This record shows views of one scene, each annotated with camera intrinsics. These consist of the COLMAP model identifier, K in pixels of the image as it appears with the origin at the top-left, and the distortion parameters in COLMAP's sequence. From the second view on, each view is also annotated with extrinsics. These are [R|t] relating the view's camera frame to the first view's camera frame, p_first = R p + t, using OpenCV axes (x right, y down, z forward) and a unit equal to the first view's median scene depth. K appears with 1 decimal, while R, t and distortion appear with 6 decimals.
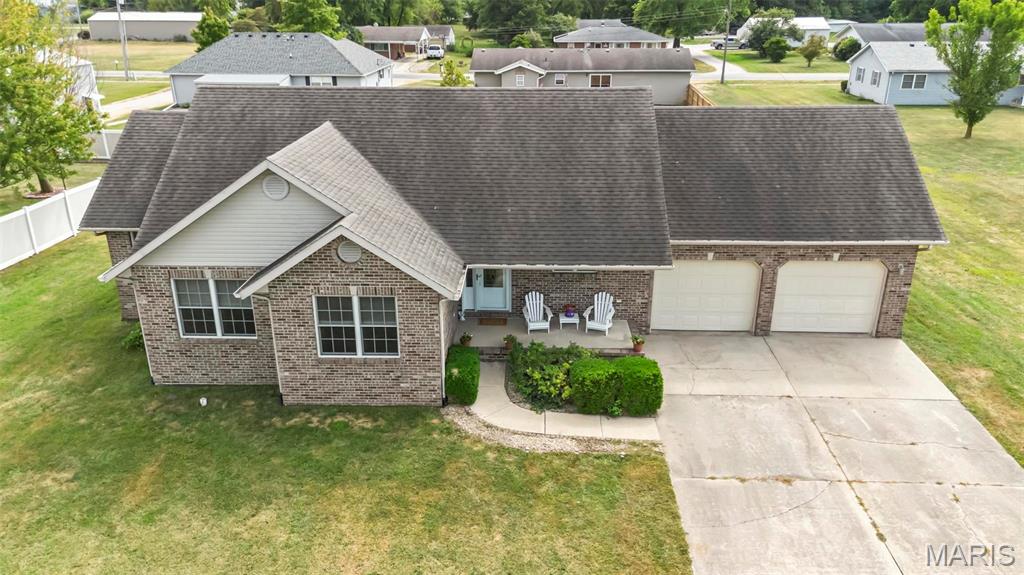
lens RADIAL K [[741.6, 0, 538.6], [0, 741.6, 293.5], [0, 0, 1]] dist [0.058803, -0.052514]
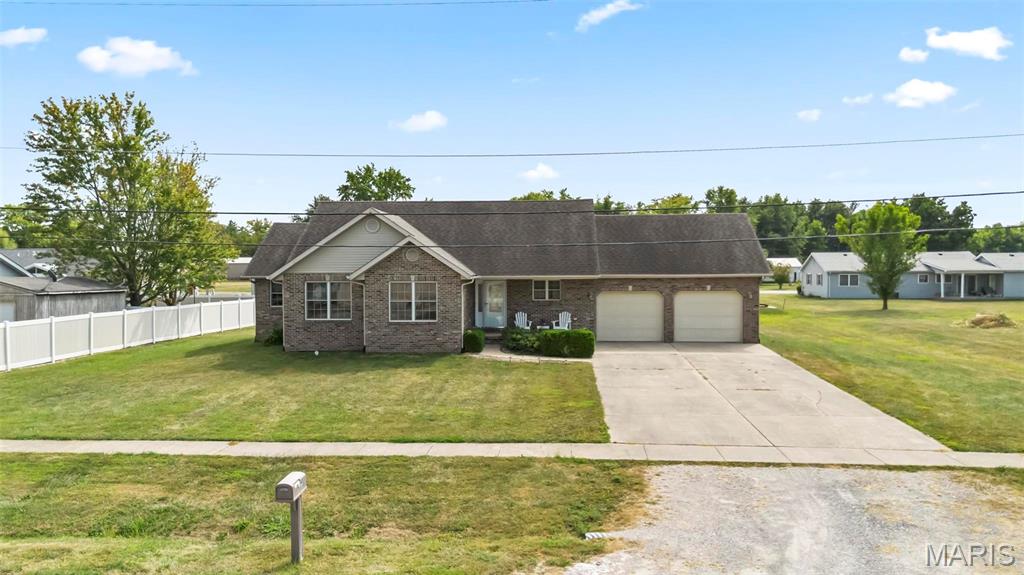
lens RADIAL K [[741.6, 0, 547.4], [0, 741.6, 298.5], [0, 0, 1]] dist [0.058803, -0.052514]
pose [[0.999869, -0.008766, -0.013615, 0.082258], [0.003740, 0.943083, -0.332536, 0.565566], [0.015755, 0.332442, 0.942992, -0.566797]]
